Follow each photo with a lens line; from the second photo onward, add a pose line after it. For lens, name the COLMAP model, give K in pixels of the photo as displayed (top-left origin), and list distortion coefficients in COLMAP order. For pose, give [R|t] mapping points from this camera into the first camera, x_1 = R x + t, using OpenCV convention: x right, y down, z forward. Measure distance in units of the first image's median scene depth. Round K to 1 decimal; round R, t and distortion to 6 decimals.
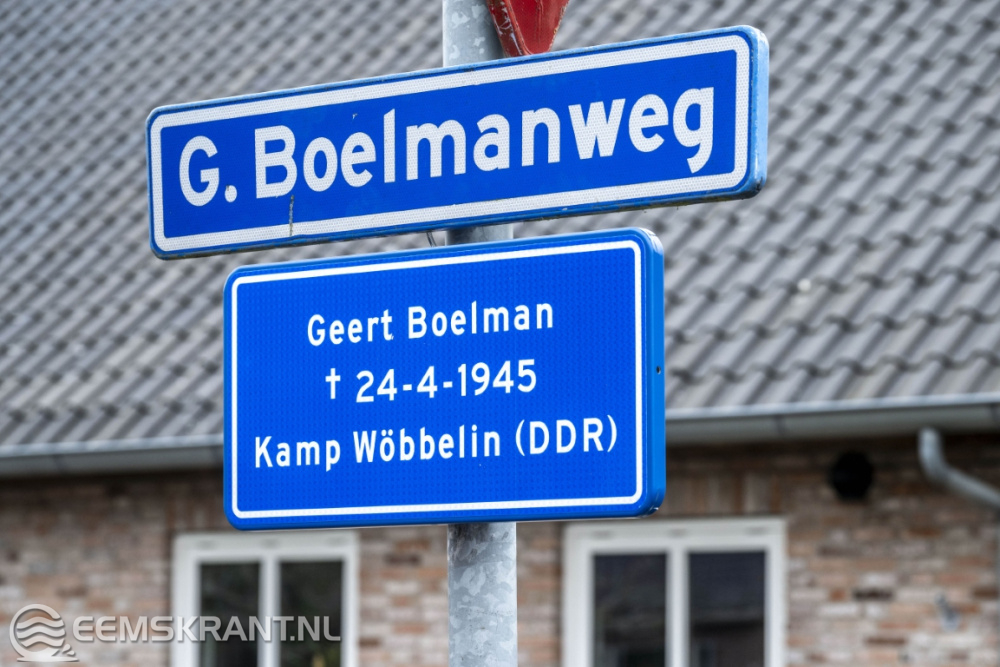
lens RADIAL K [[3346.0, 0, 500.0], [0, 3346.0, 333.5], [0, 0, 1]] dist [0.051928, -0.786053]
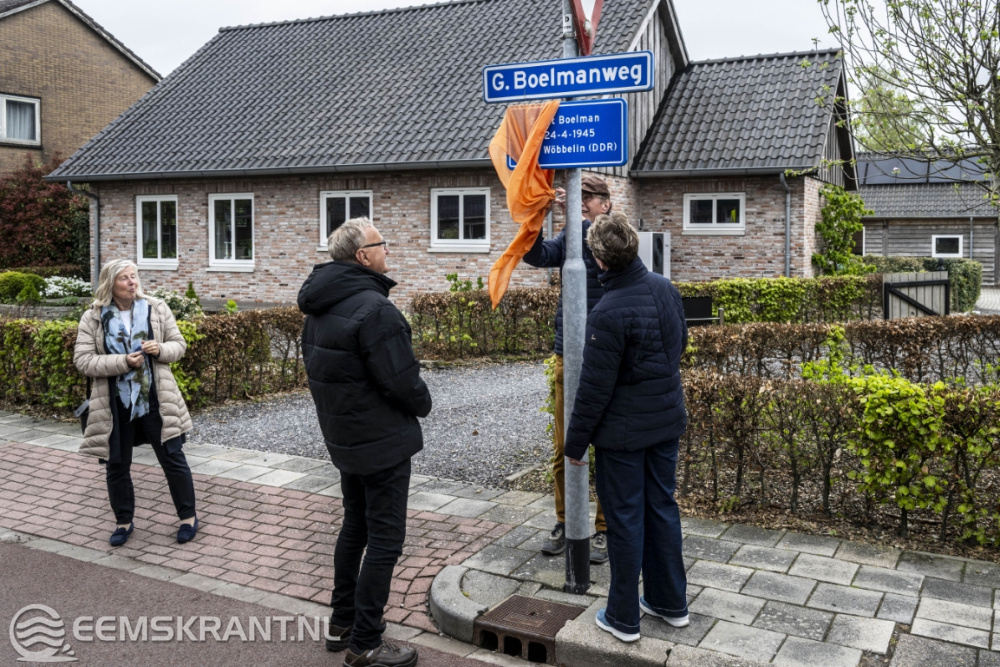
lens RADIAL K [[882.5, 0, 552.9], [0, 882.5, 267.7], [0, 0, 1]] dist [0.007390, 0.007638]
pose [[0.976266, -0.010557, 0.216315, -0.274001], [-0.019406, 0.990529, 0.135923, 0.029866], [-0.215701, -0.136895, 0.966816, -0.091093]]
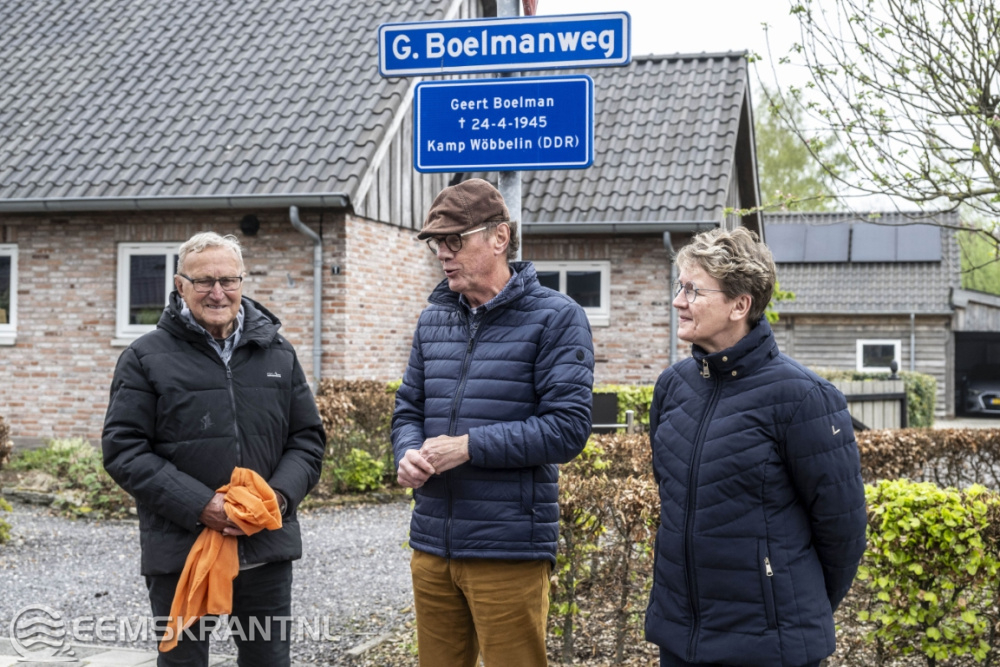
lens RADIAL K [[1431.5, 0, 500.0], [0, 1431.5, 333.5], [0, 0, 1]] dist [0.001970, -0.025737]
pose [[0.924515, 0.010545, 0.380999, -0.500663], [-0.046747, 0.995207, 0.085888, 0.090416], [-0.378268, -0.097216, 0.920577, -0.189377]]
